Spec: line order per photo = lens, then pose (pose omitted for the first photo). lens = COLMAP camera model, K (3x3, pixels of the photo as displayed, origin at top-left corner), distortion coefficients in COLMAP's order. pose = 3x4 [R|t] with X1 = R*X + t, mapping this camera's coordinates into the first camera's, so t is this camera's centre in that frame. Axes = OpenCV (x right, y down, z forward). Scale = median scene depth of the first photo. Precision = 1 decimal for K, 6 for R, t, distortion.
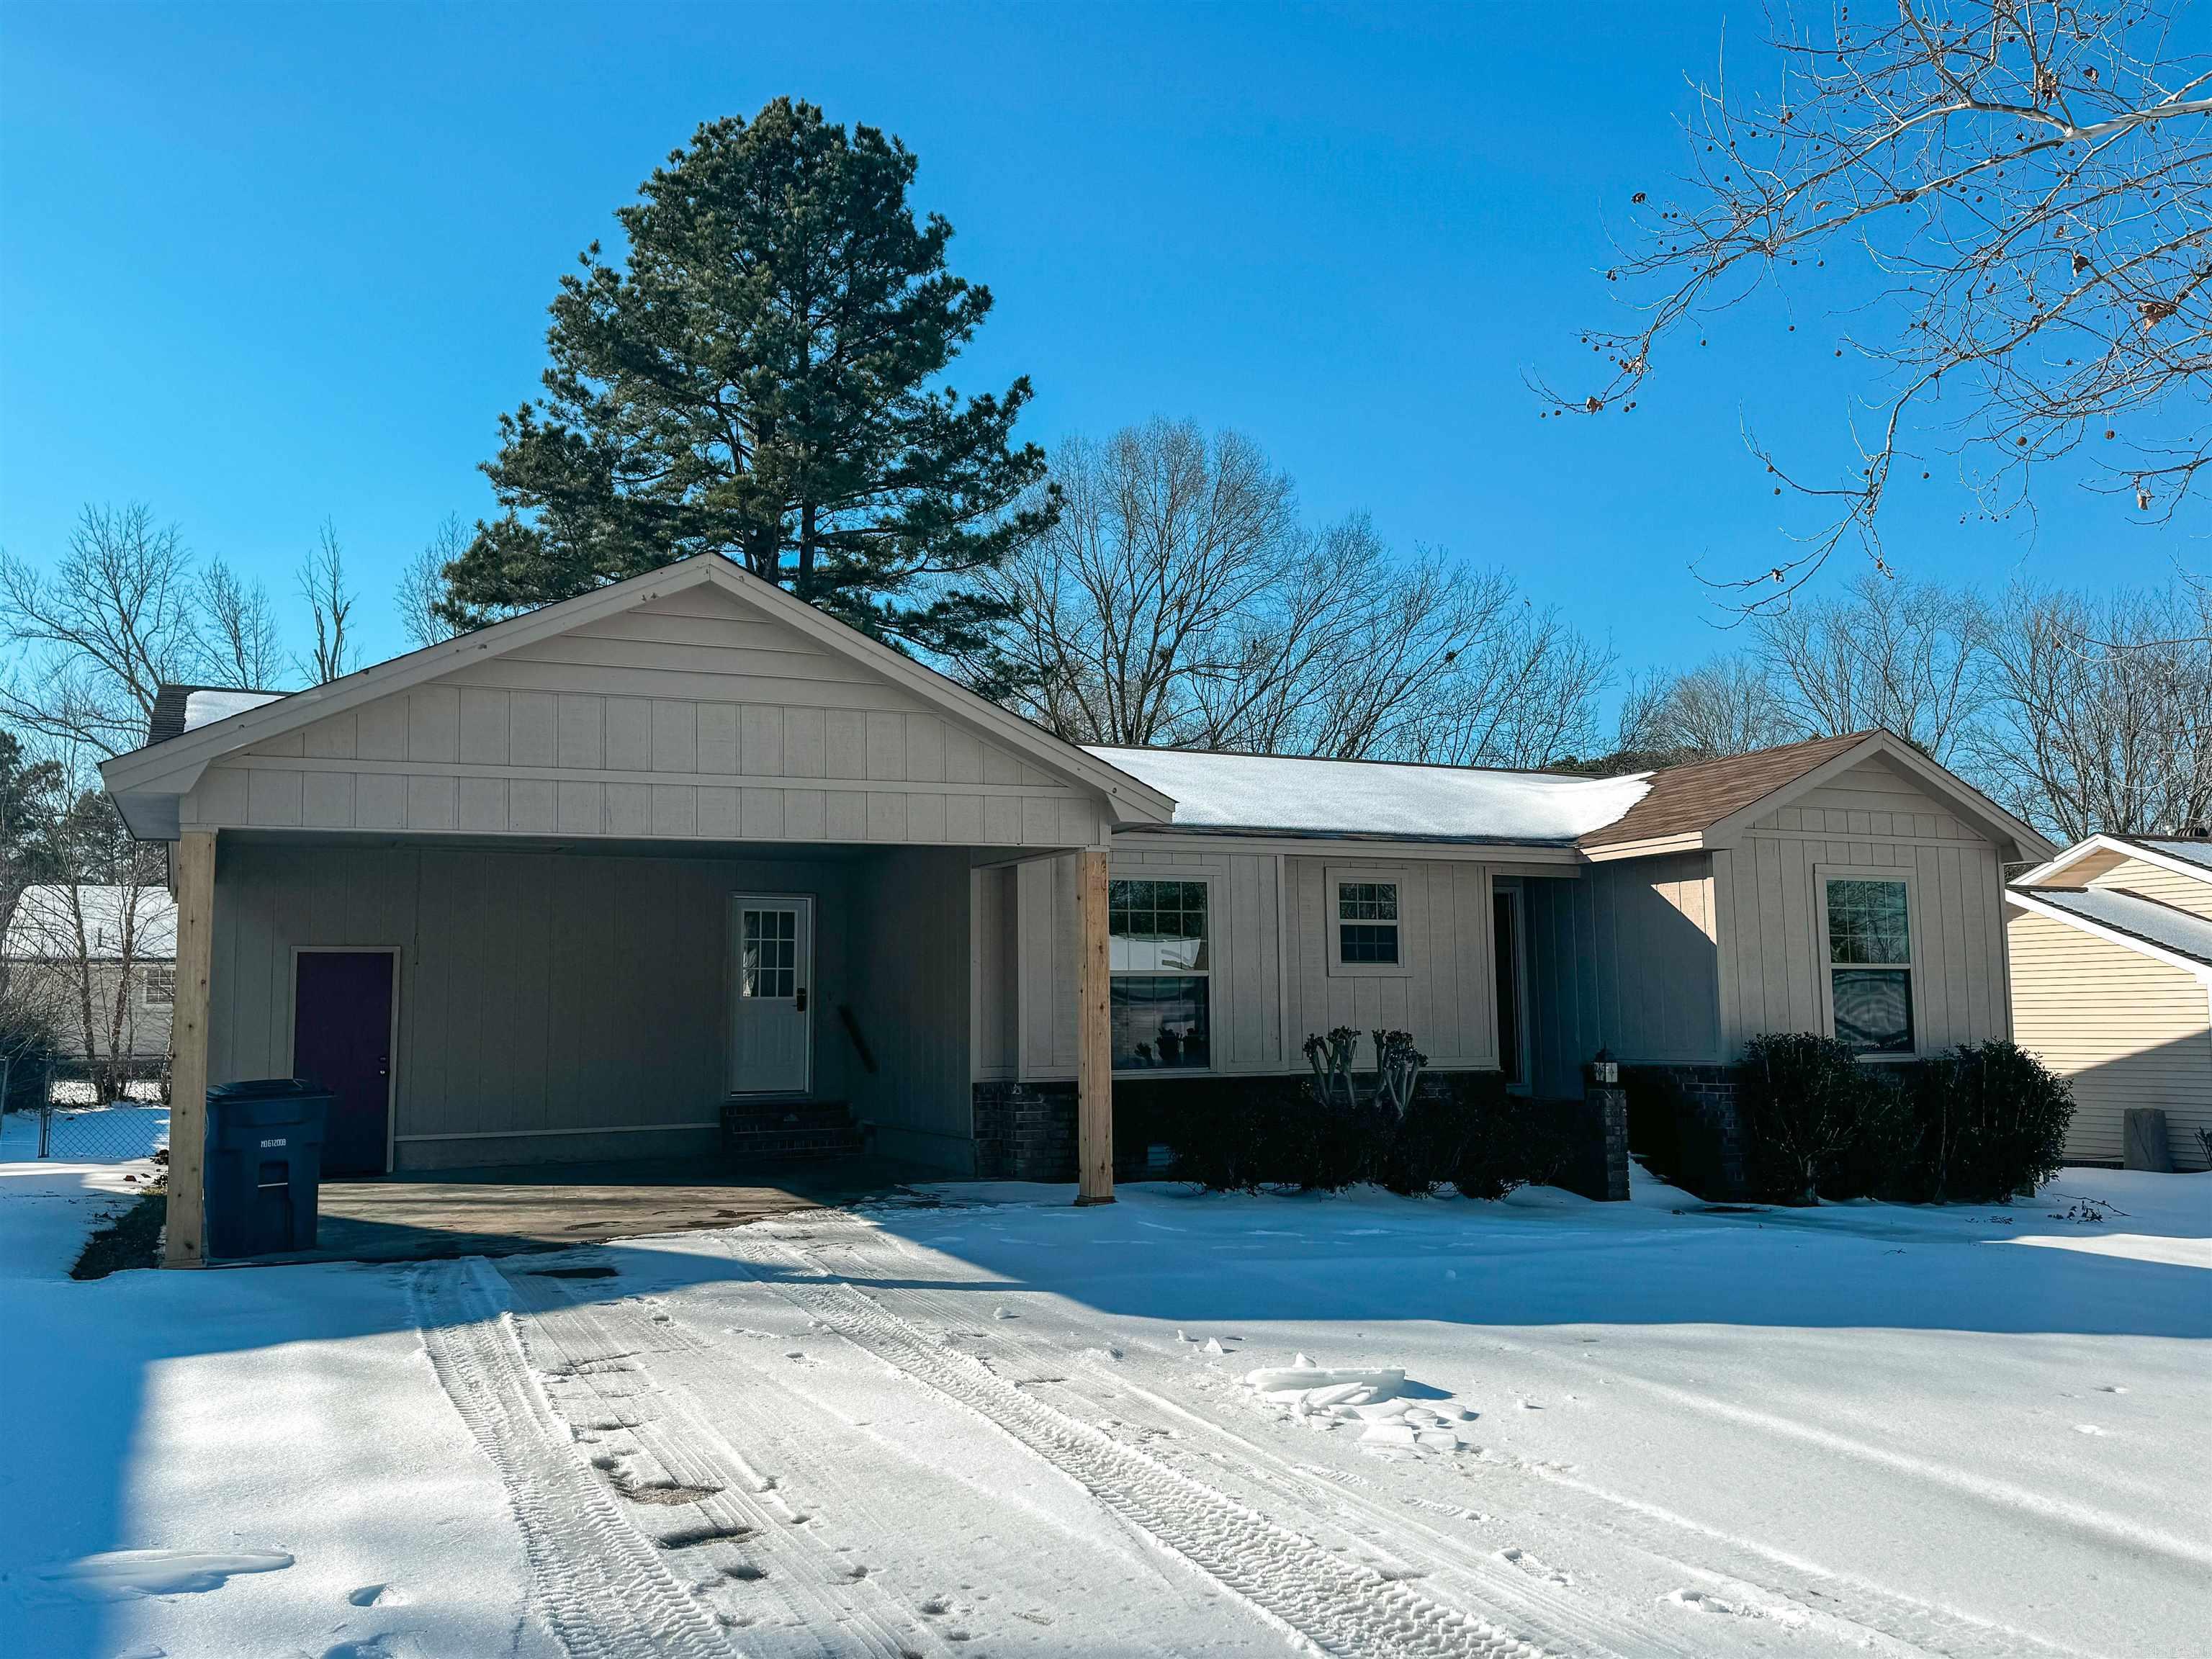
lens RADIAL K [[1775.7, 0, 1106.0], [0, 1775.7, 829.5], [0, 0, 1]] dist [0.180328, -0.304580]
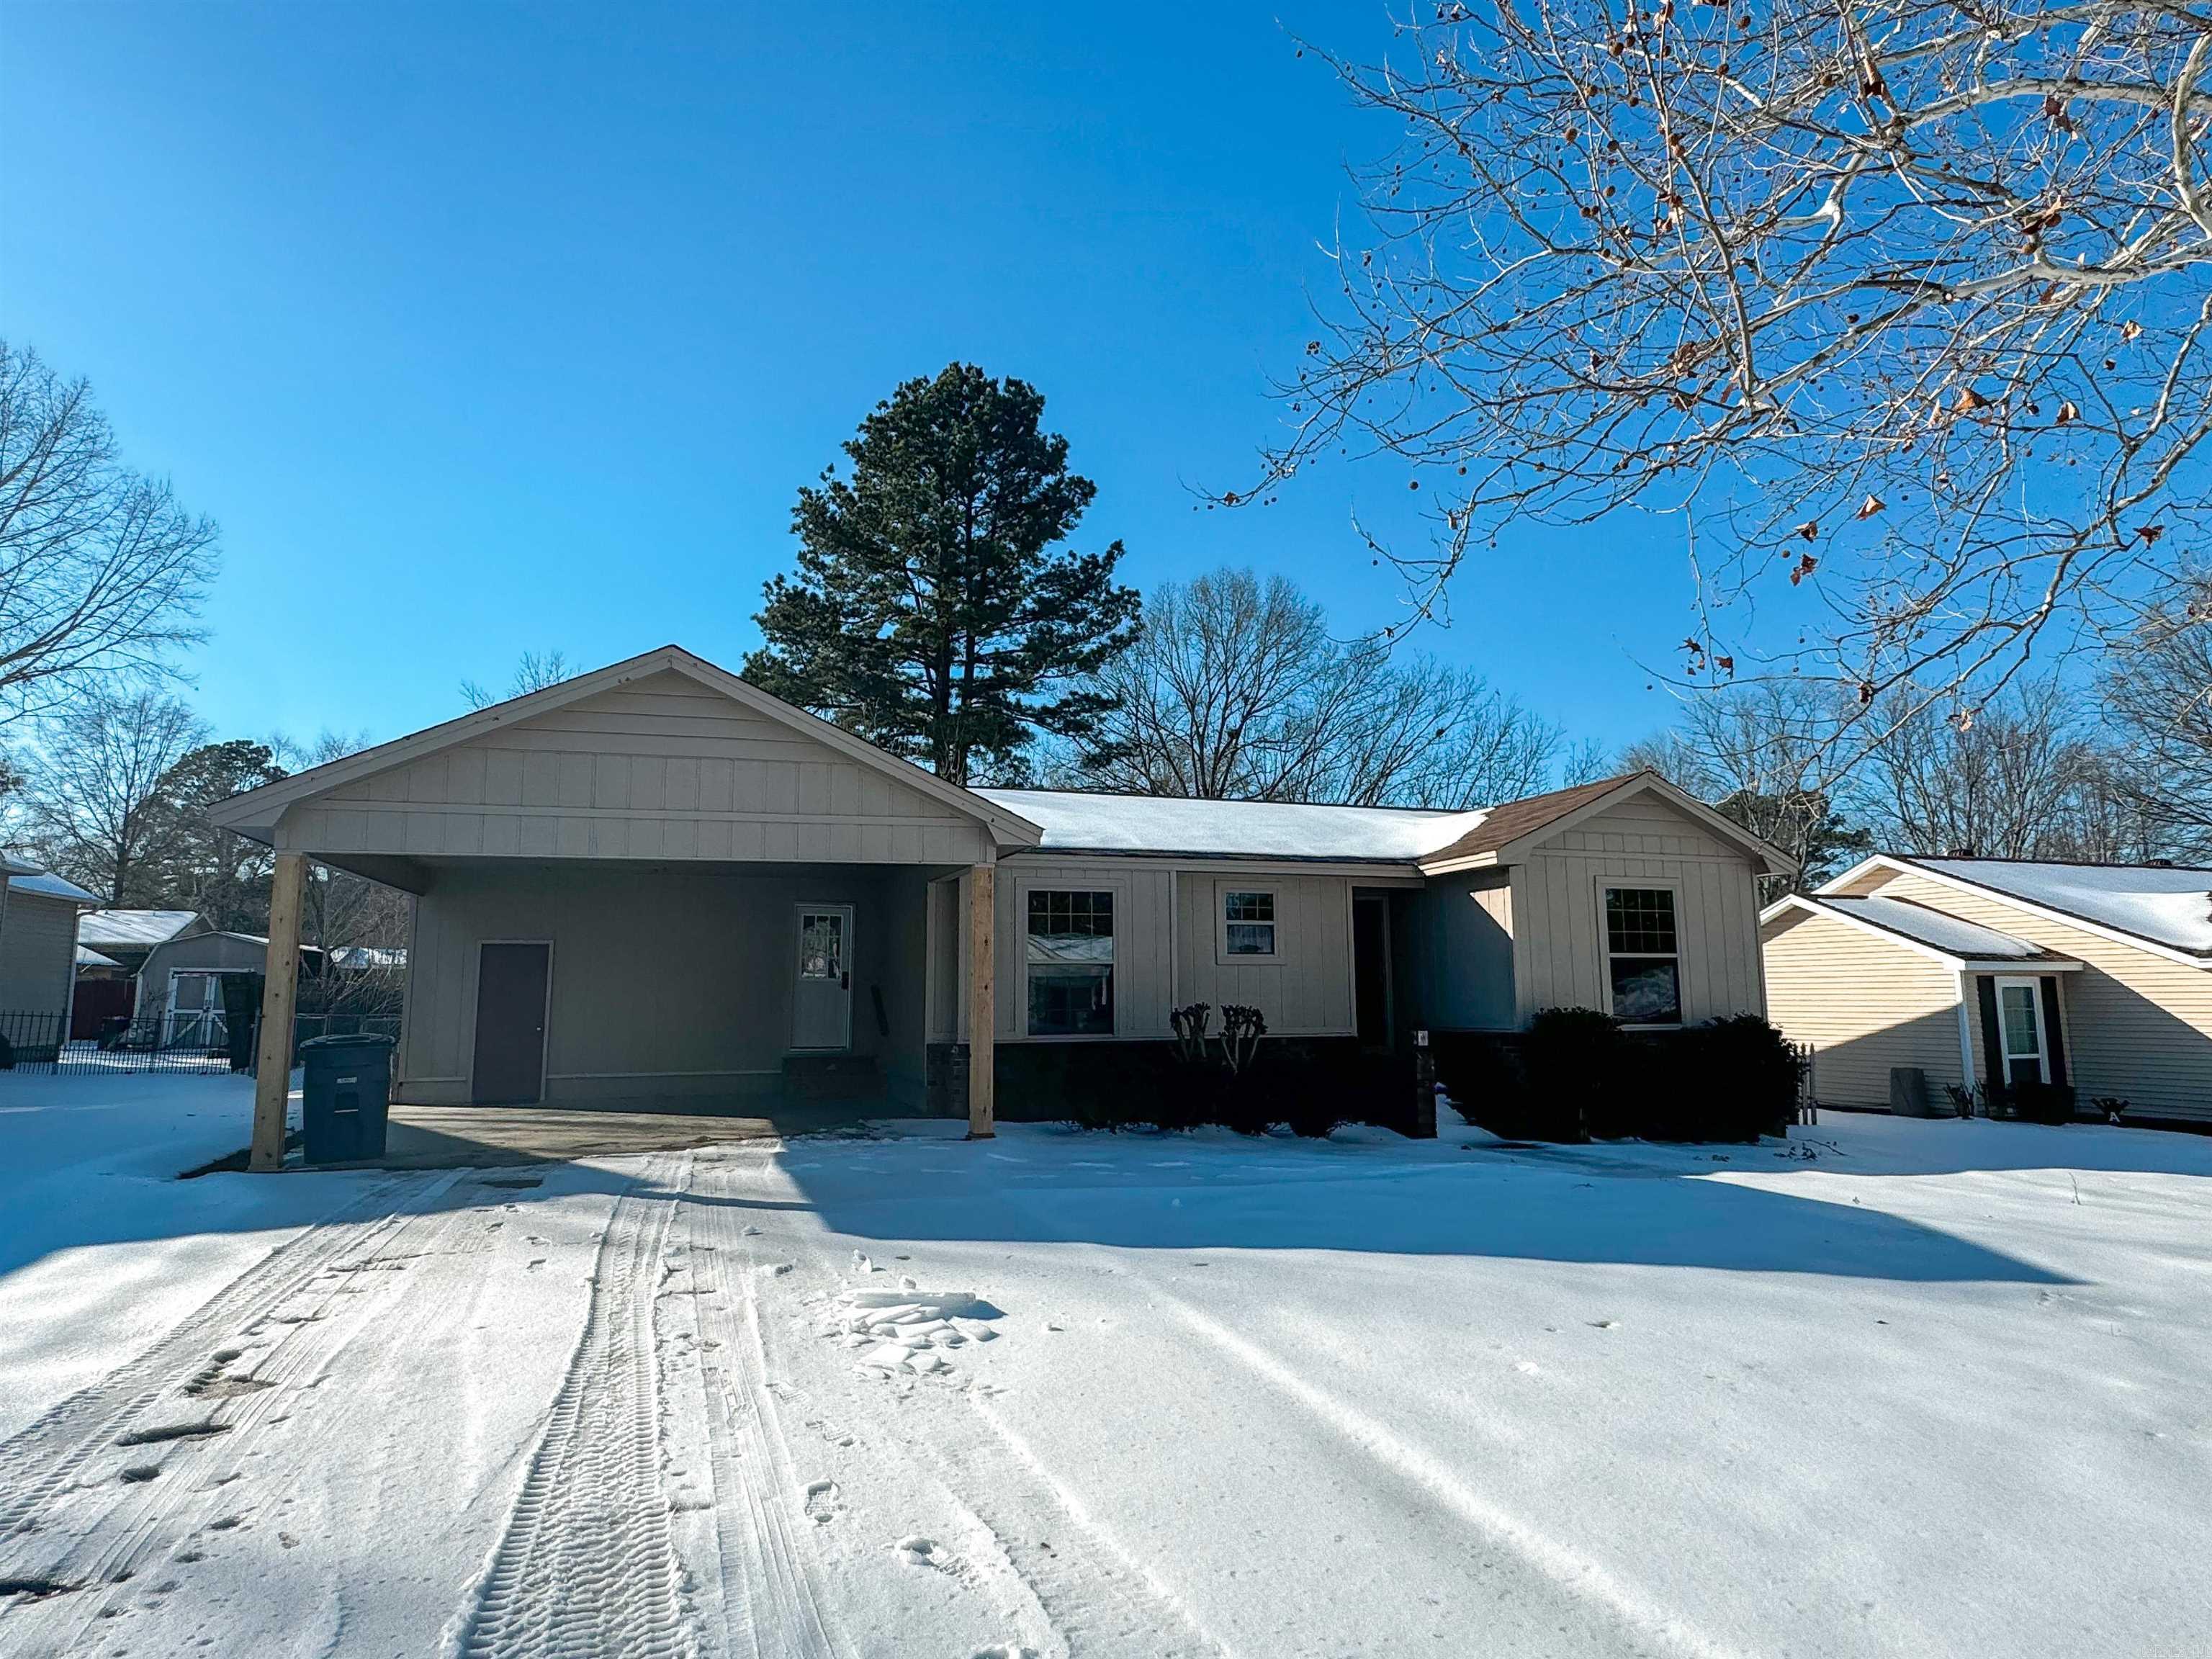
lens RADIAL K [[1242.9, 0, 1101.8], [0, 1242.9, 822.0], [0, 0, 1]] dist [0.000417, -0.000493]
pose [[0.993444, -0.010716, -0.113820, 0.054164], [0.006996, 0.999430, -0.033034, 0.002794], [0.114109, 0.032022, 0.992952, 0.029903]]
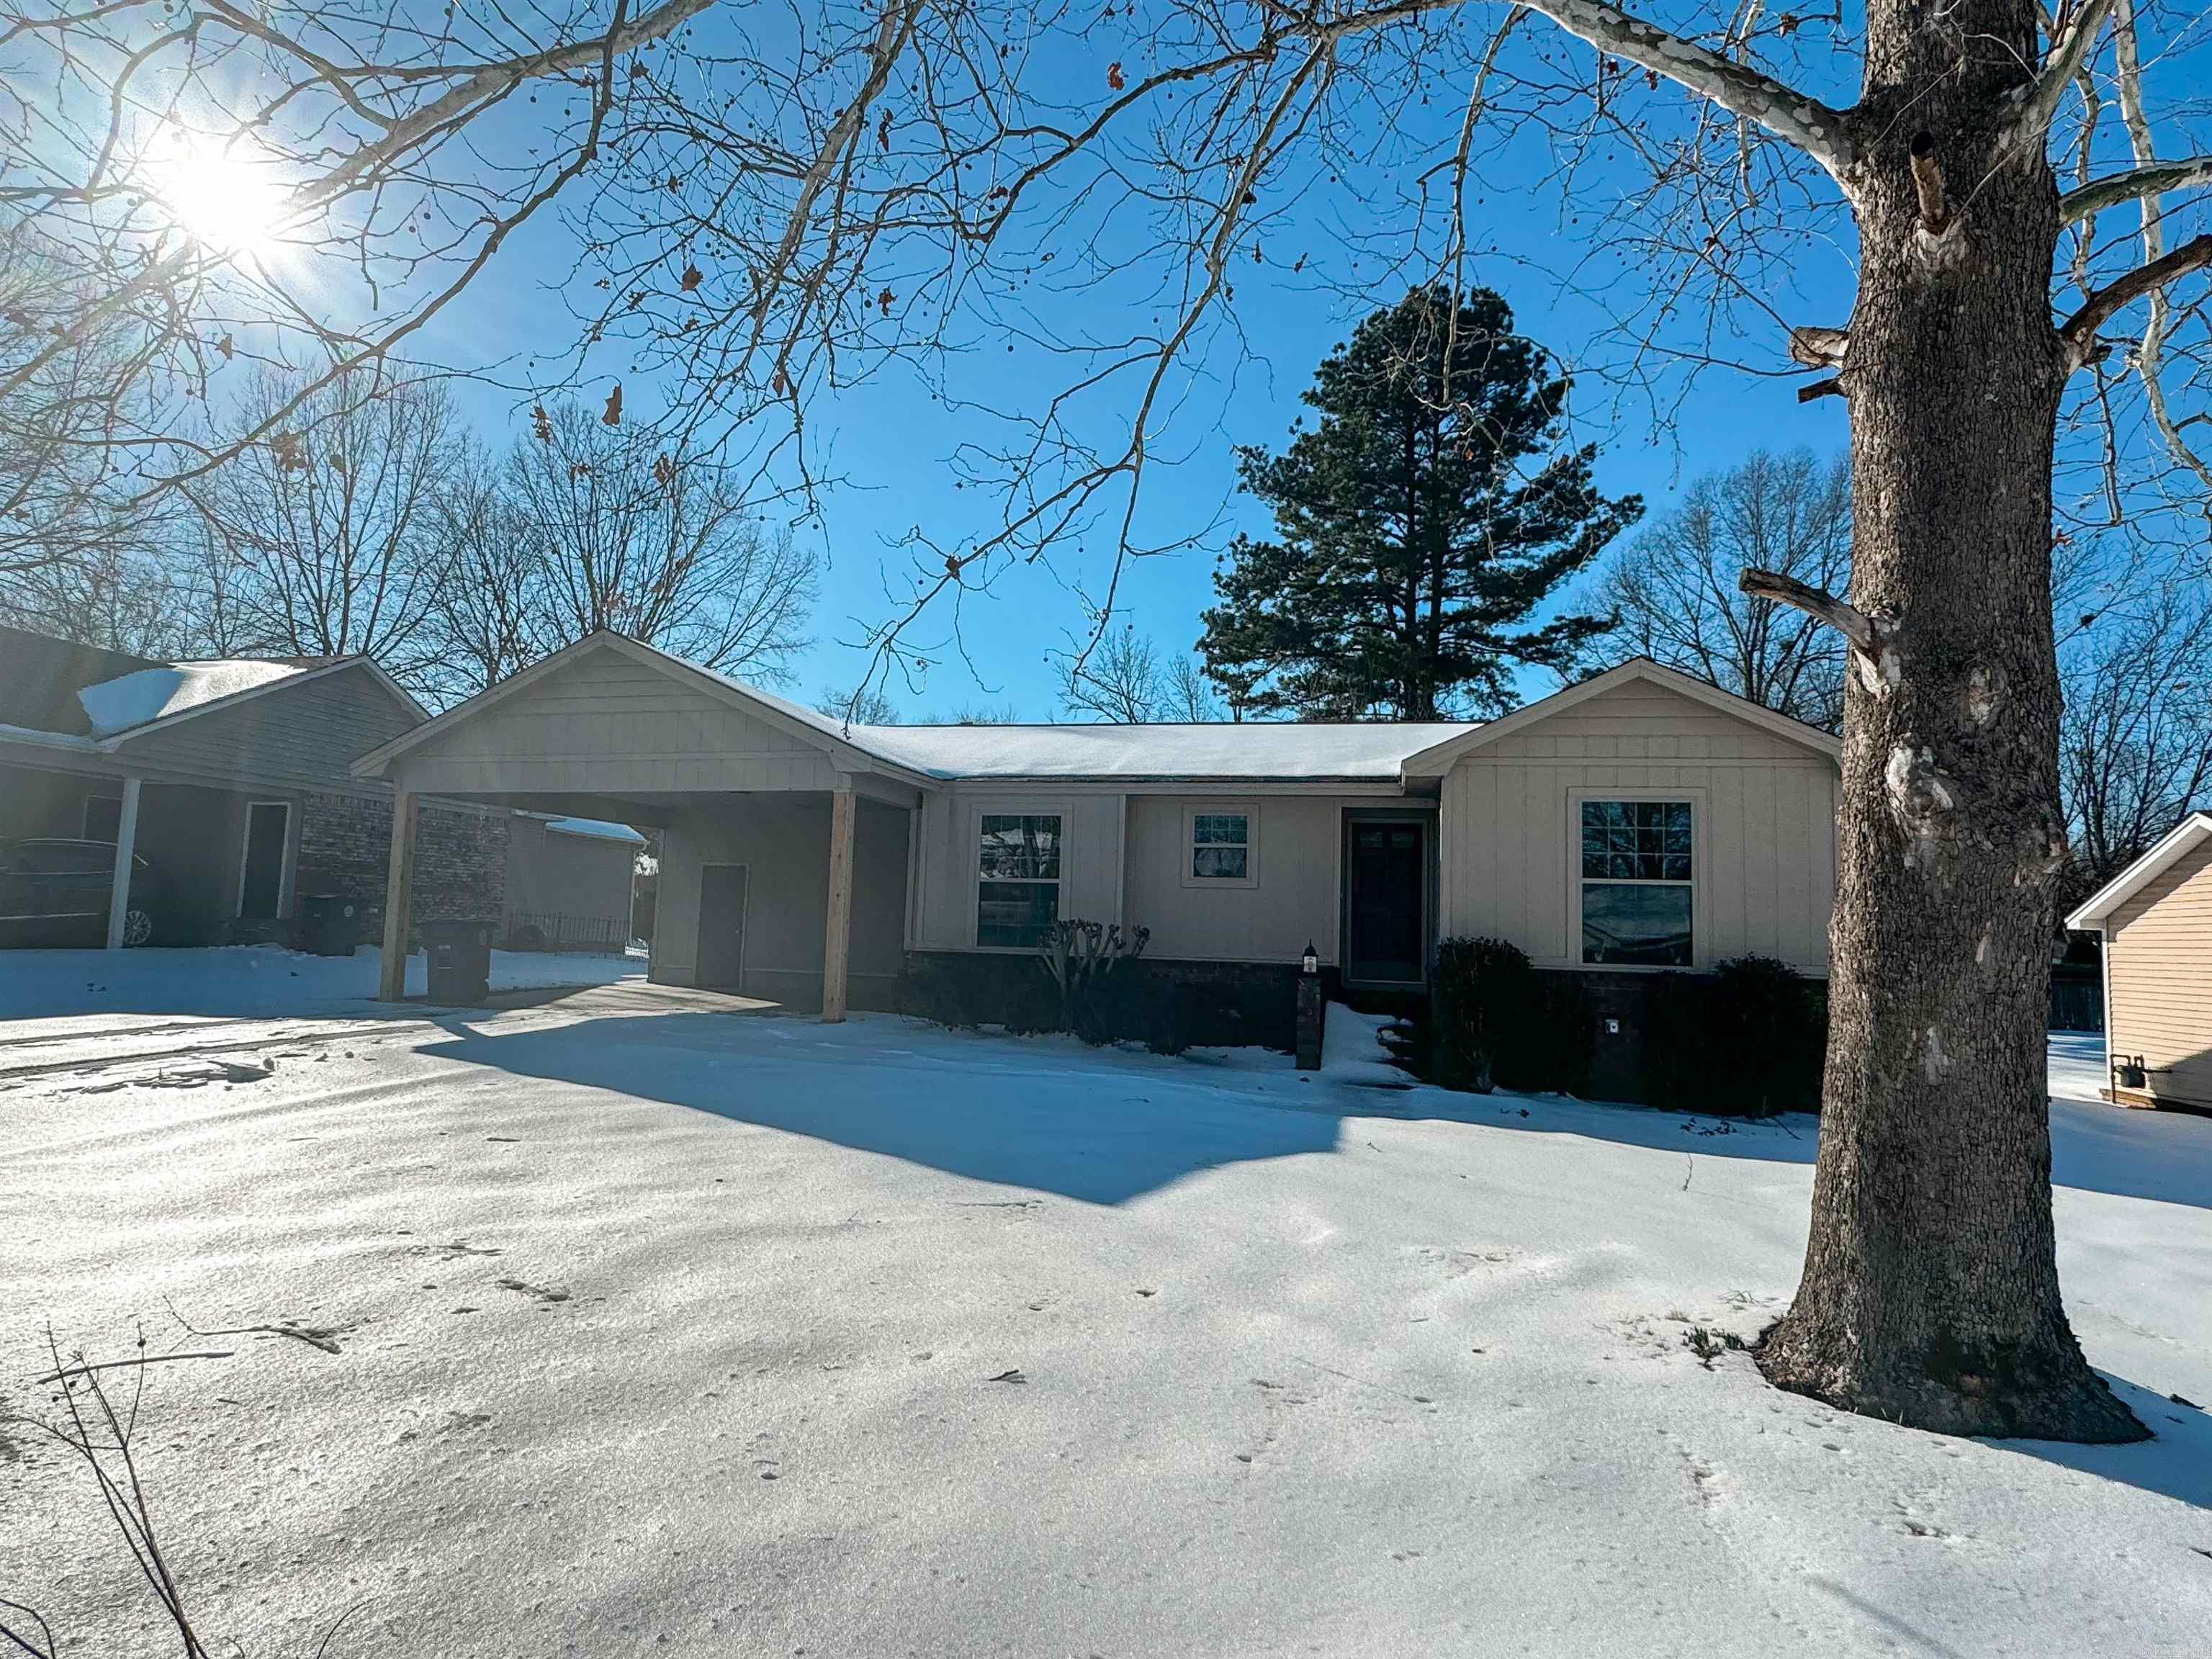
lens RADIAL K [[1242.9, 0, 1101.8], [0, 1242.9, 822.0], [0, 0, 1]] dist [0.000417, -0.000493]
pose [[0.783336, -0.020778, -0.621251, 0.240863], [0.023394, 0.999719, -0.003938, 0.013736], [0.621158, -0.011449, 0.783602, 0.091515]]
